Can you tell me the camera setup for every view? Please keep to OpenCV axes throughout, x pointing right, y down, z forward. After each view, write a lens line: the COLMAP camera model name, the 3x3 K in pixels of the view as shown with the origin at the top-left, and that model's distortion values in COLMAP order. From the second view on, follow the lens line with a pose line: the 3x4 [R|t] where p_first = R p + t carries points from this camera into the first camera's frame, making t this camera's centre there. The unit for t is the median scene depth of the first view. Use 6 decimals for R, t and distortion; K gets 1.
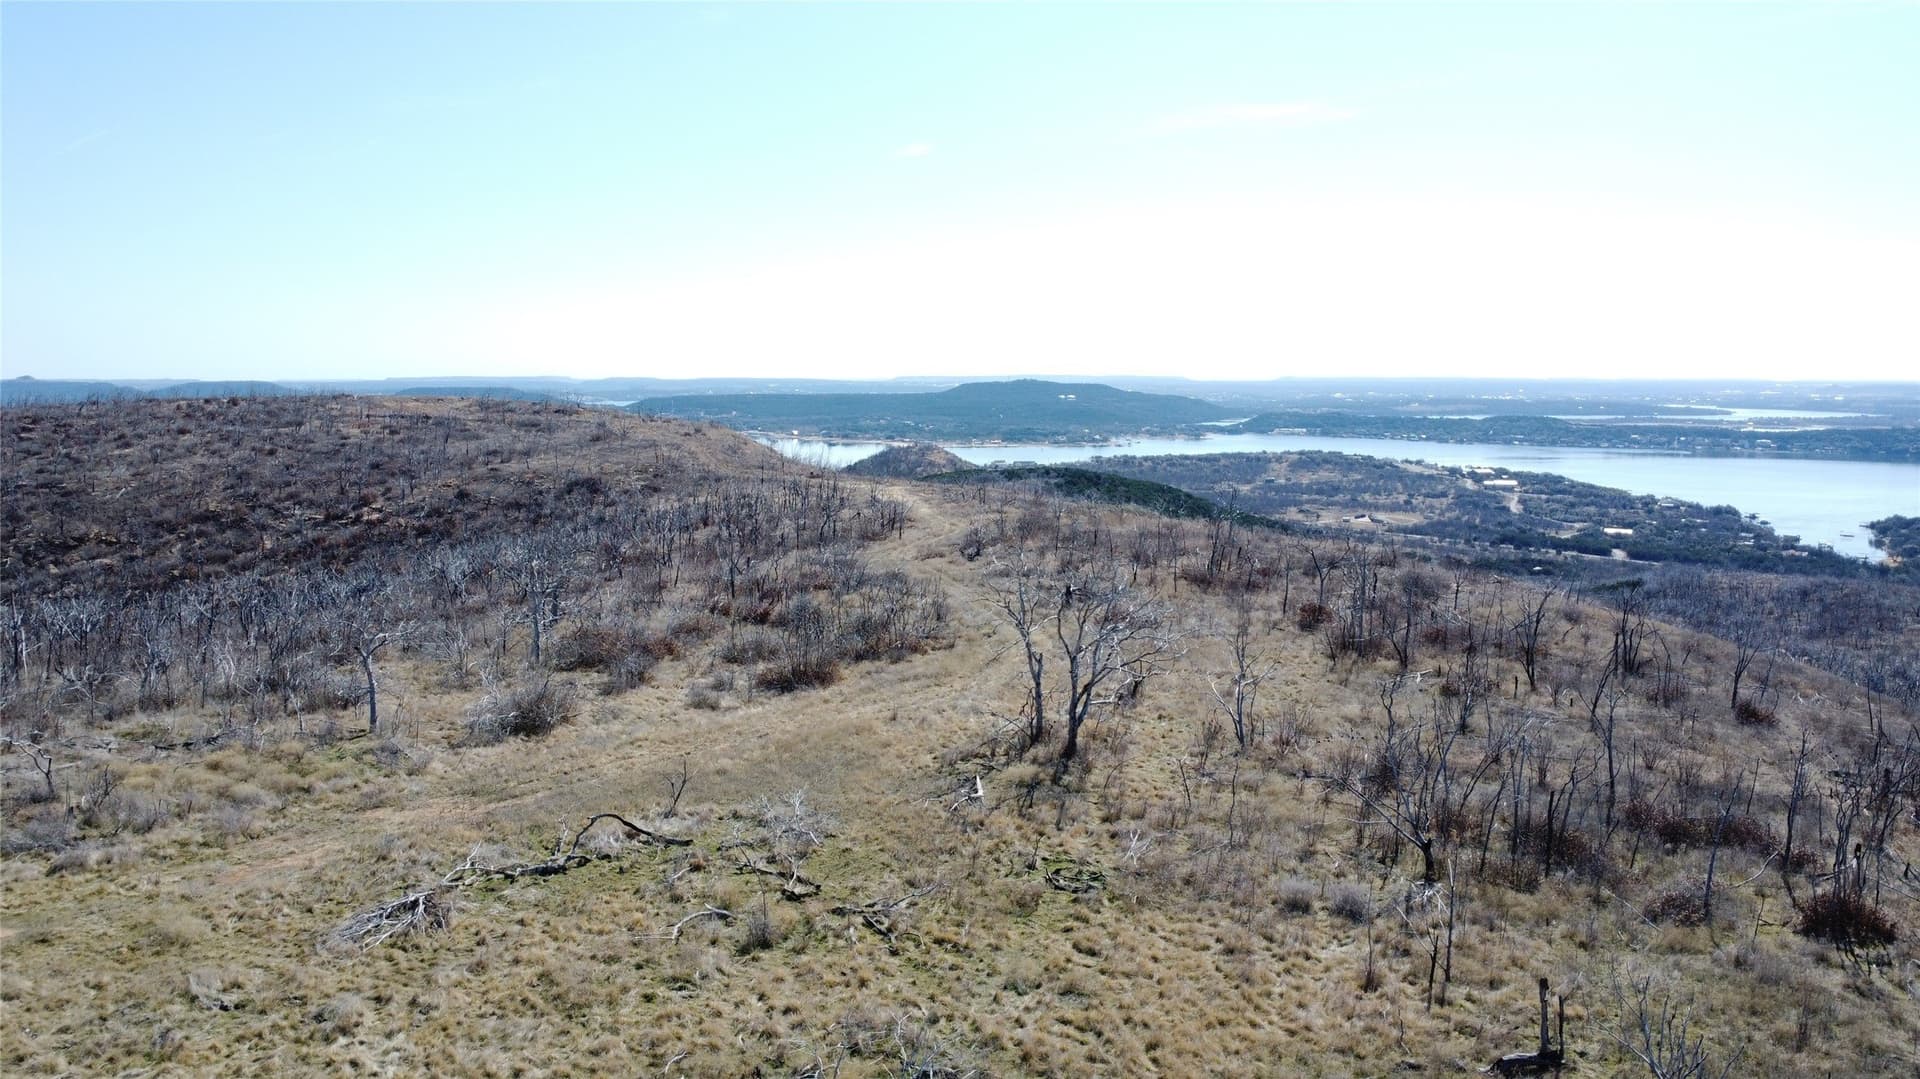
lens RADIAL K [[1393.9, 0, 952.4], [0, 1393.9, 530.3], [0, 0, 1]] dist [-0.019999, -0.024043]
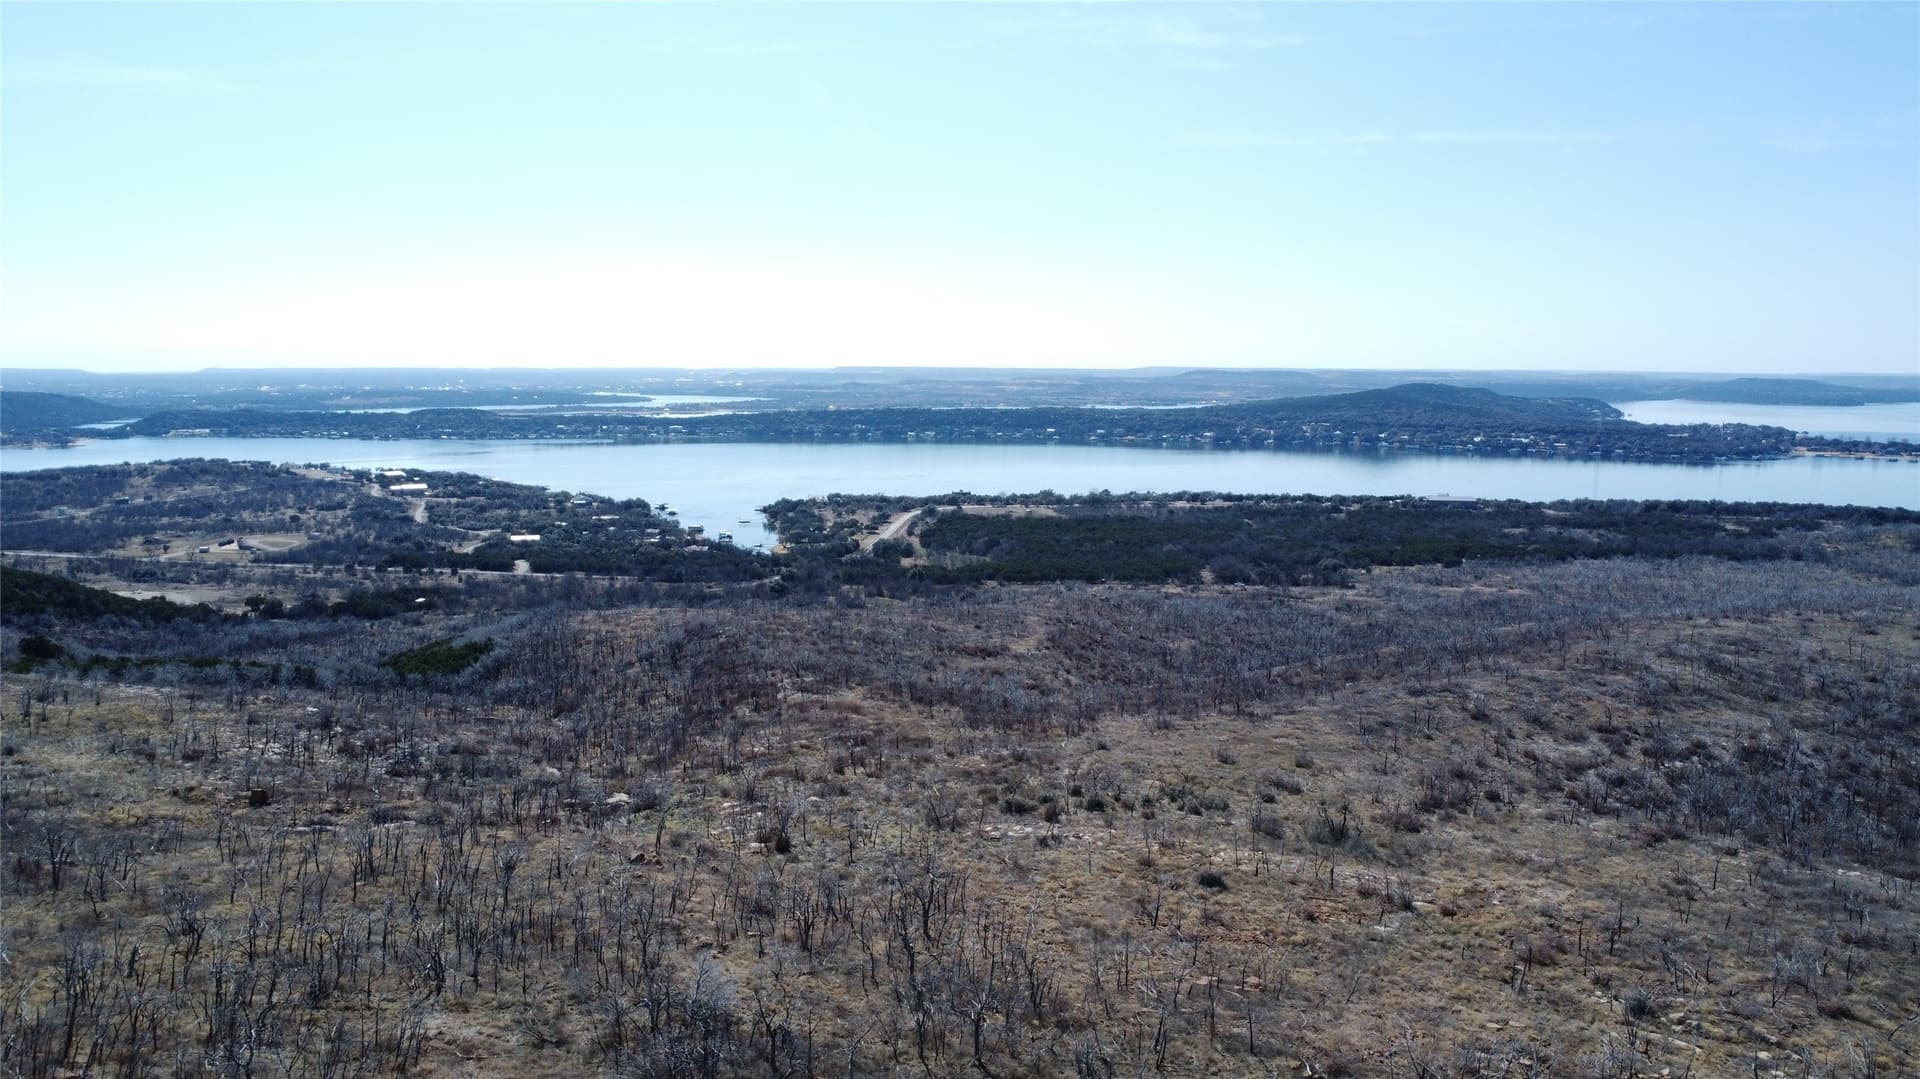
lens RADIAL K [[1393.9, 0, 952.4], [0, 1393.9, 530.3], [0, 0, 1]] dist [-0.019999, -0.024043]
pose [[0.751794, -0.078429, 0.654718, 0.069330], [0.073817, 0.996670, 0.034629, -0.011700], [-0.655254, 0.022295, 0.755080, 0.091570]]
